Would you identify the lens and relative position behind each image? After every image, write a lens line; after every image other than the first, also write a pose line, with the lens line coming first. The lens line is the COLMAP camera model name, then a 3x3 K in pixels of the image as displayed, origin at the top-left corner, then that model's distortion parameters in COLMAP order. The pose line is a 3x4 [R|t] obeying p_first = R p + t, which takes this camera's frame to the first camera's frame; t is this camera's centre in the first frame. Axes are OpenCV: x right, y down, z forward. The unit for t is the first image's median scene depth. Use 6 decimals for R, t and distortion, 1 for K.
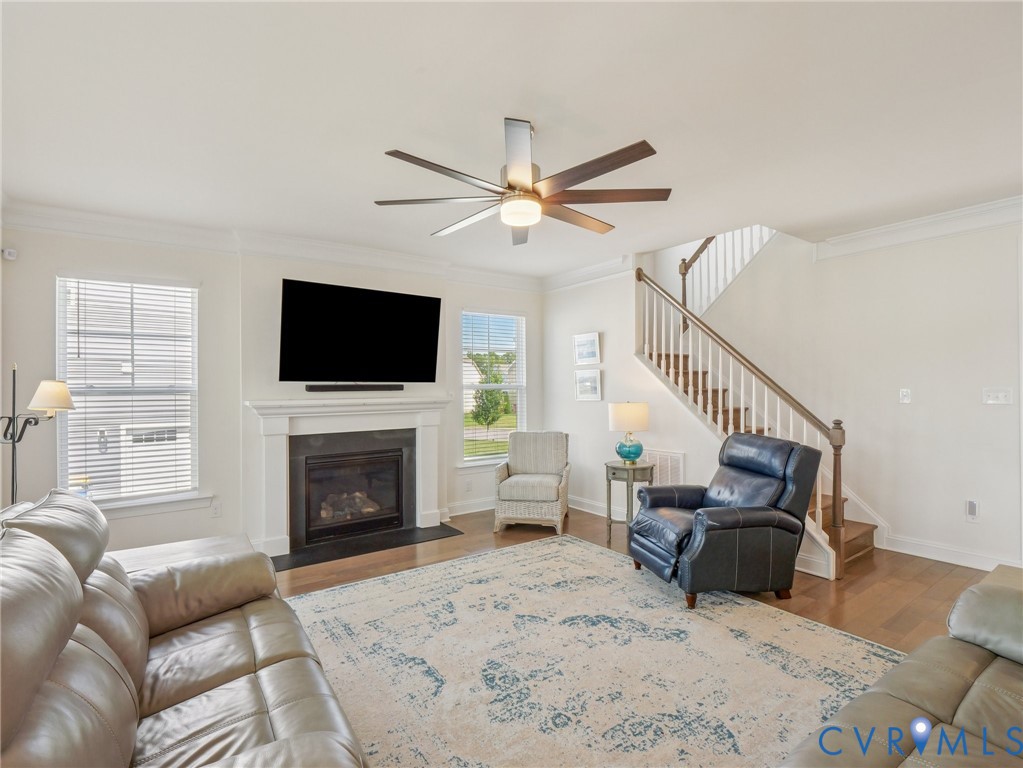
lens RADIAL K [[503.9, 0, 511.5], [0, 503.9, 384.0], [0, 0, 1]] dist [-0.002405, -0.000143]
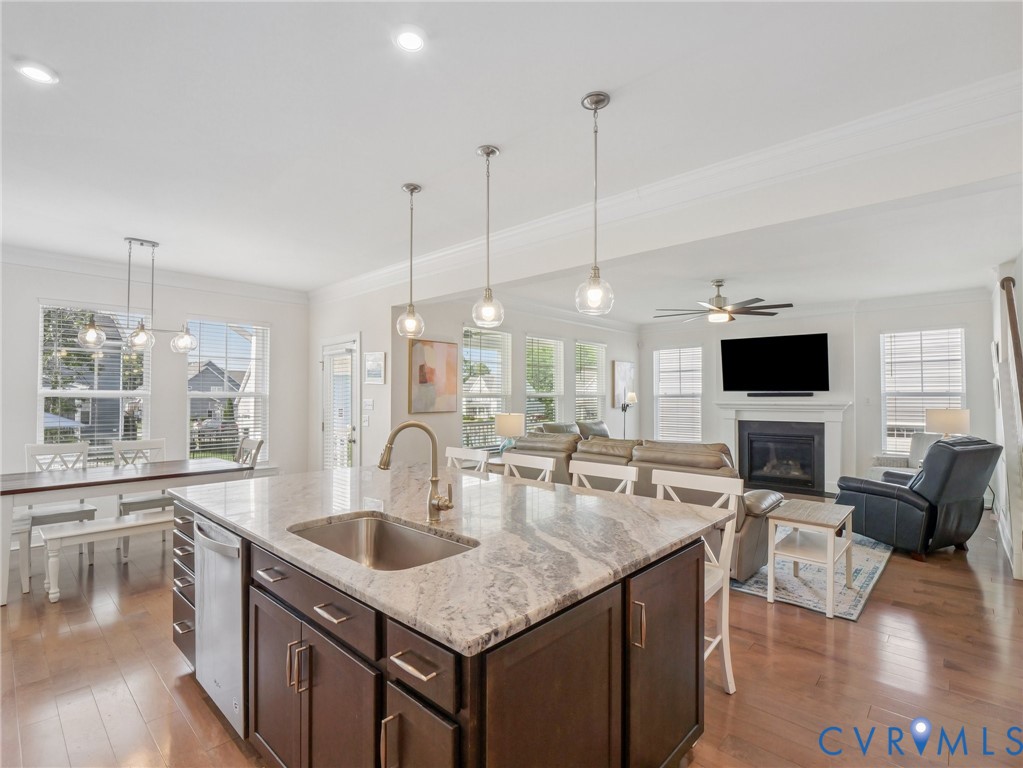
lens RADIAL K [[503.9, 0, 511.5], [0, 503.9, 384.0], [0, 0, 1]] dist [-0.002405, -0.000143]
pose [[0.192234, -0.021708, -0.981109, 1.102282], [-0.001878, 0.999745, -0.022489, 0.010890], [0.981347, 0.006166, 0.192145, -0.167802]]
